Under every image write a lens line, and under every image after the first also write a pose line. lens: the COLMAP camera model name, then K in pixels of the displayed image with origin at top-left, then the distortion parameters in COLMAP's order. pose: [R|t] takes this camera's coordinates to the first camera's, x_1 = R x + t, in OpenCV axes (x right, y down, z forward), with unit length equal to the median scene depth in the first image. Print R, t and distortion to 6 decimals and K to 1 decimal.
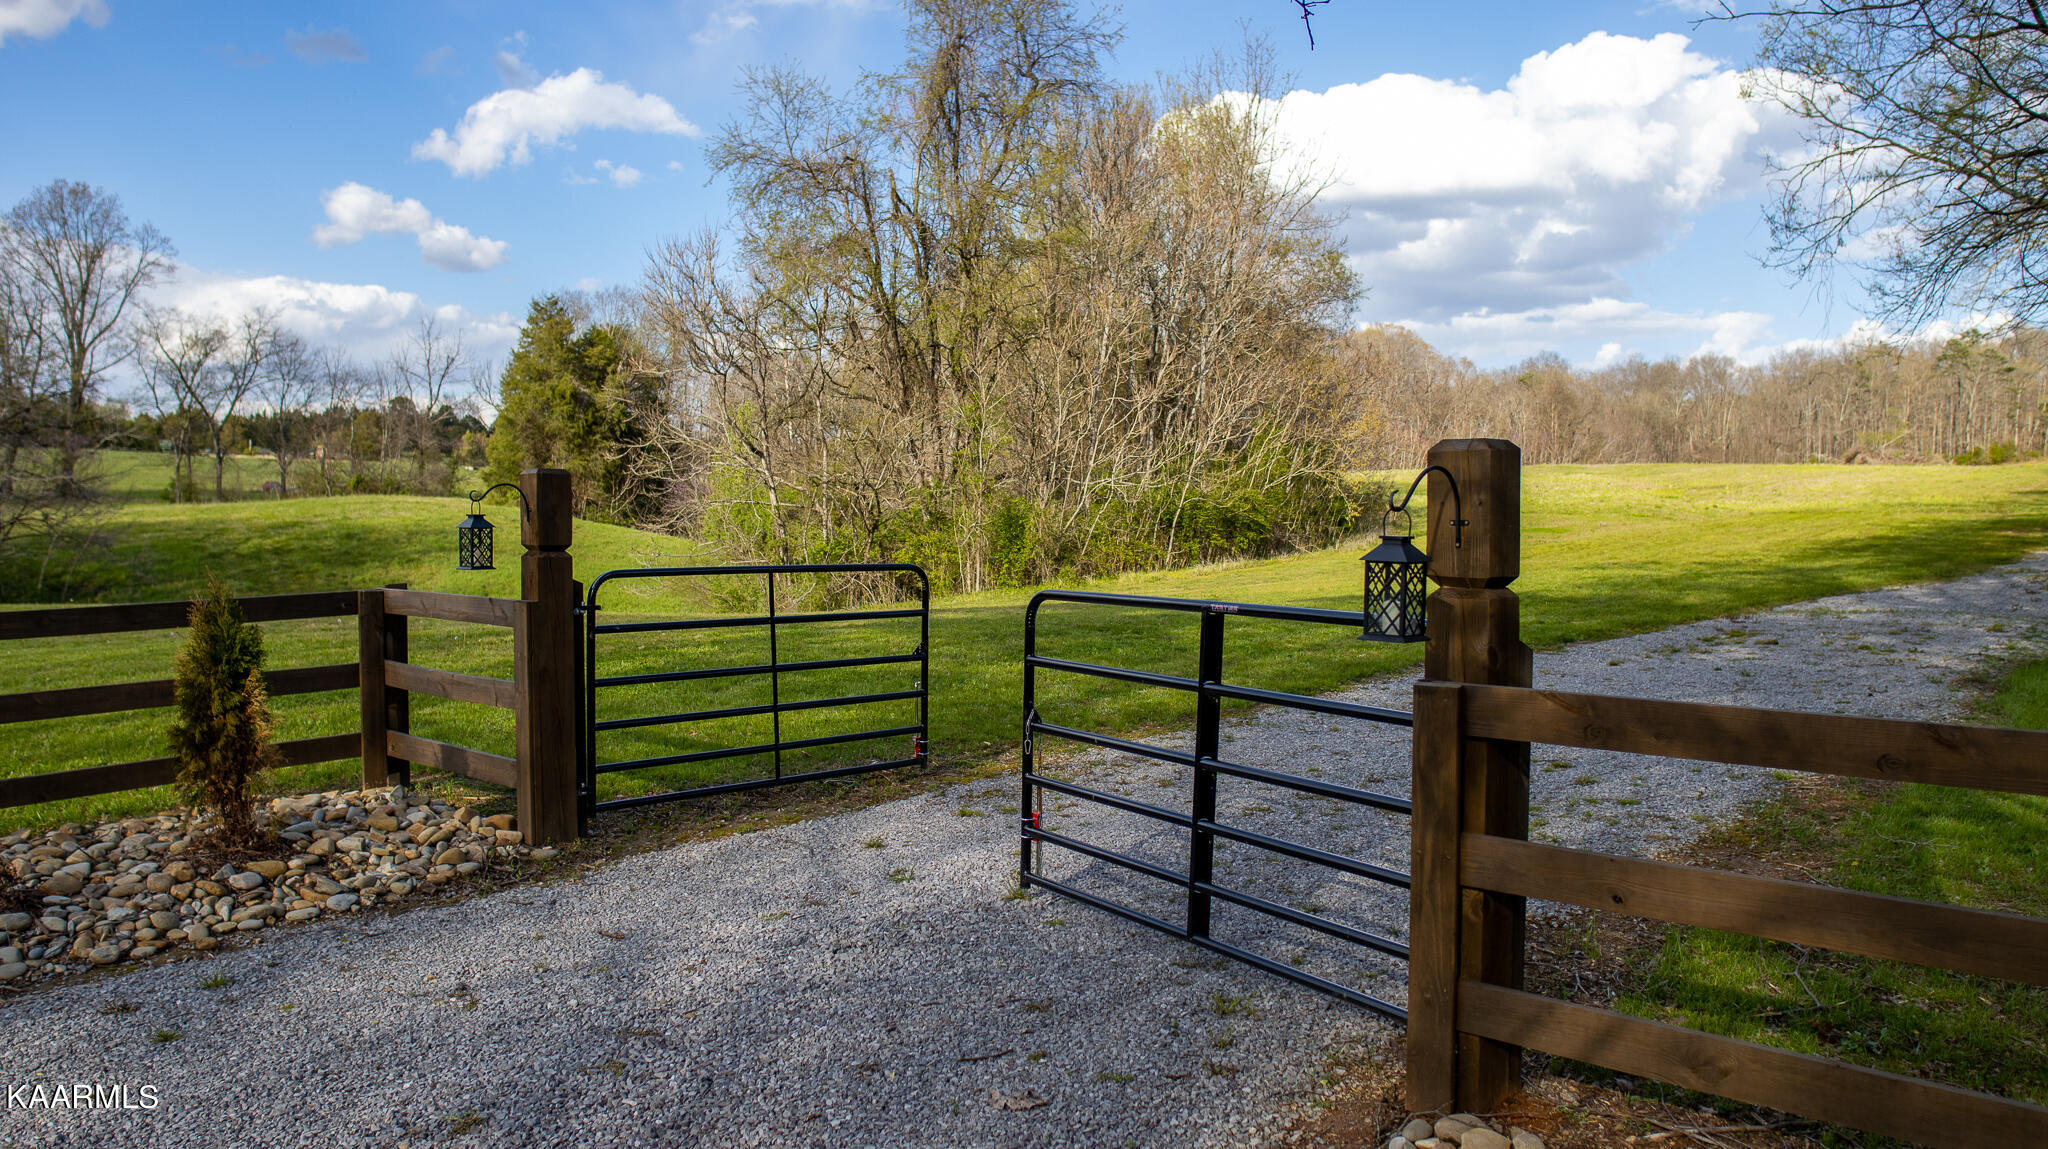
lens RADIAL K [[1526.2, 0, 1013.5], [0, 1526.2, 584.5], [0, 0, 1]] dist [-0.089319, 0.042280]
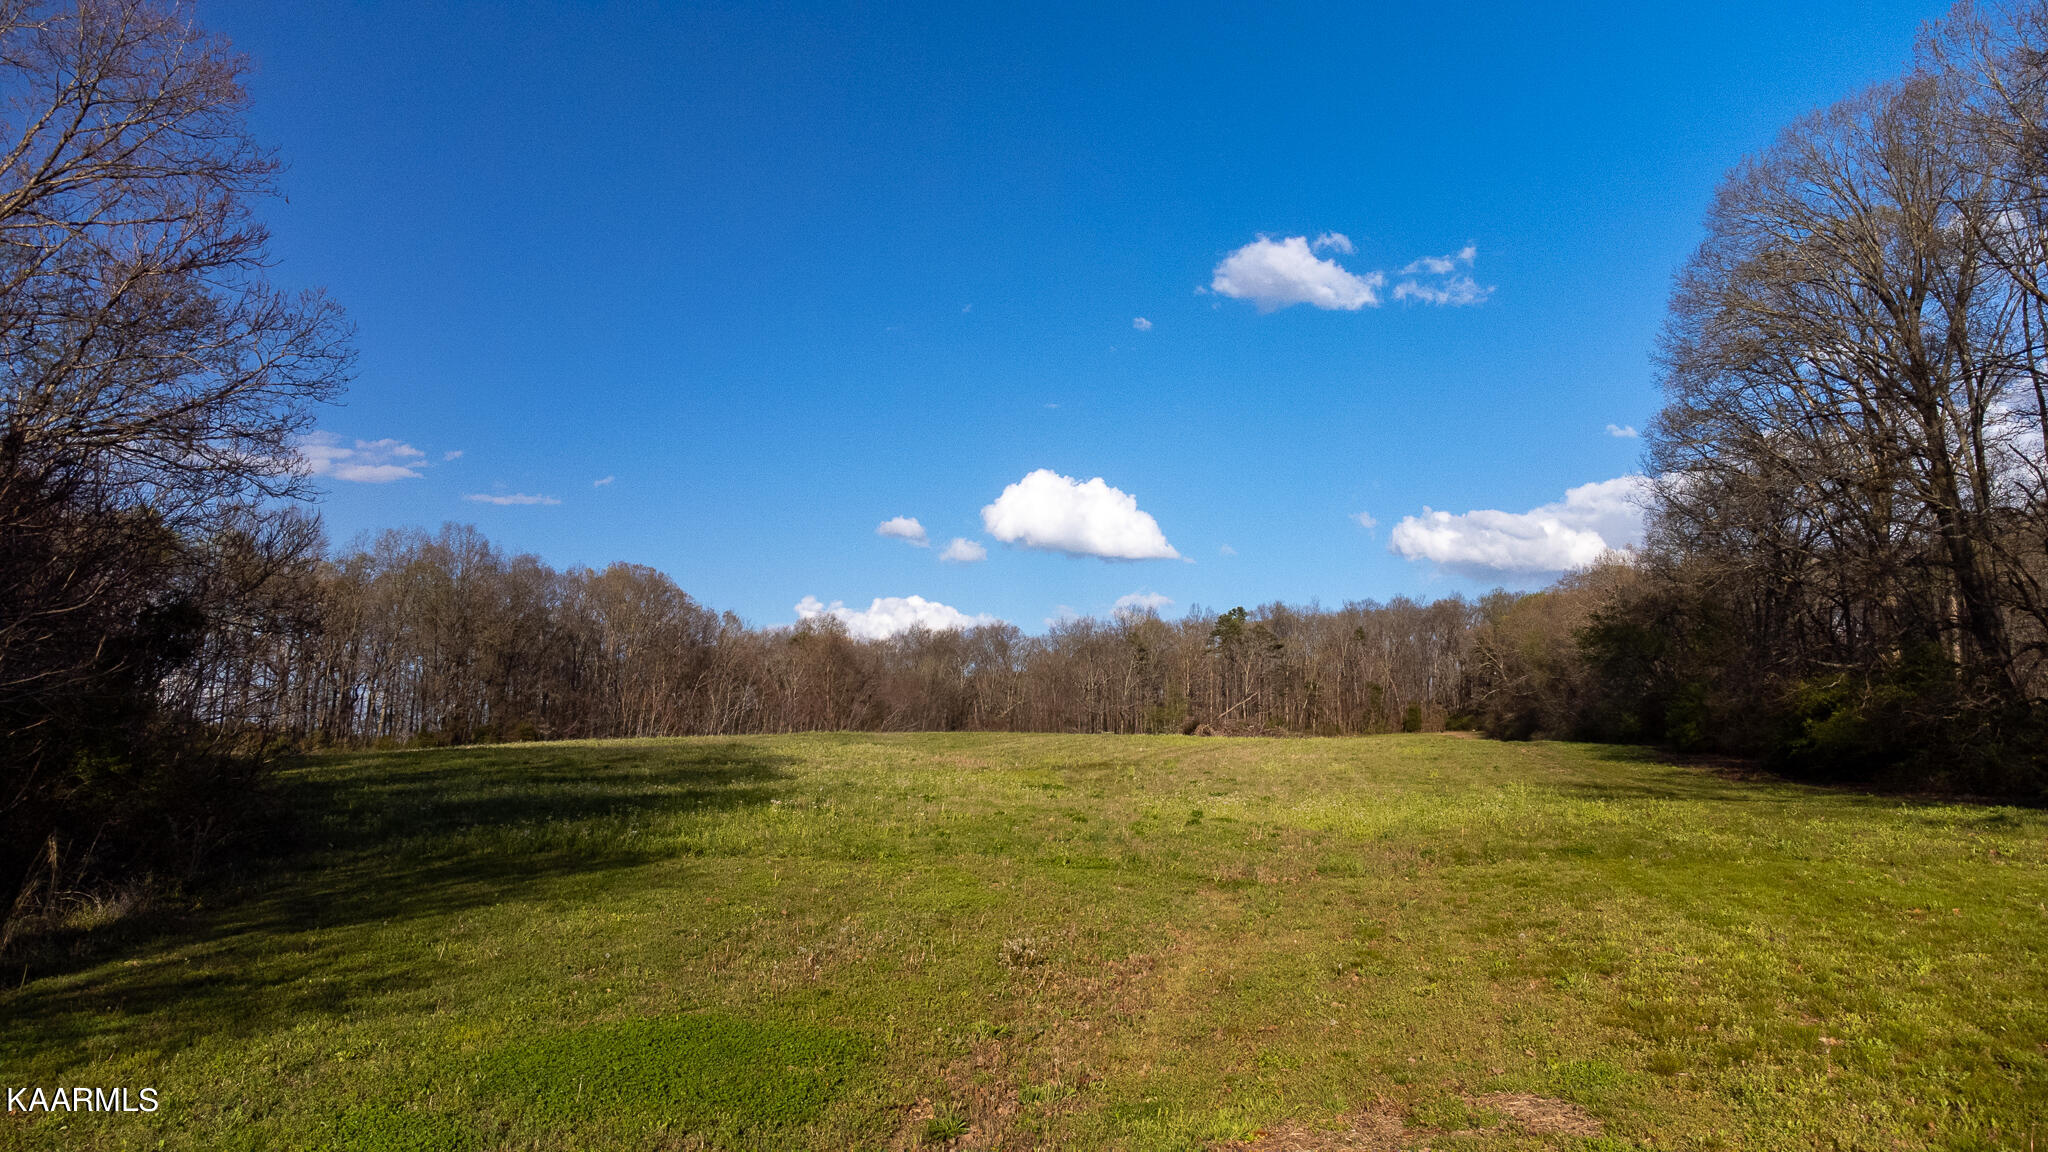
lens RADIAL K [[1536.5, 0, 1020.7], [0, 1536.5, 632.4], [0, 0, 1]] dist [0.006478, 0.043370]
pose [[0.893228, 0.044765, 0.447369, 0.189917], [0.022752, 0.989256, -0.144415, -0.033395], [-0.449027, 0.139174, 0.882613, 0.530838]]
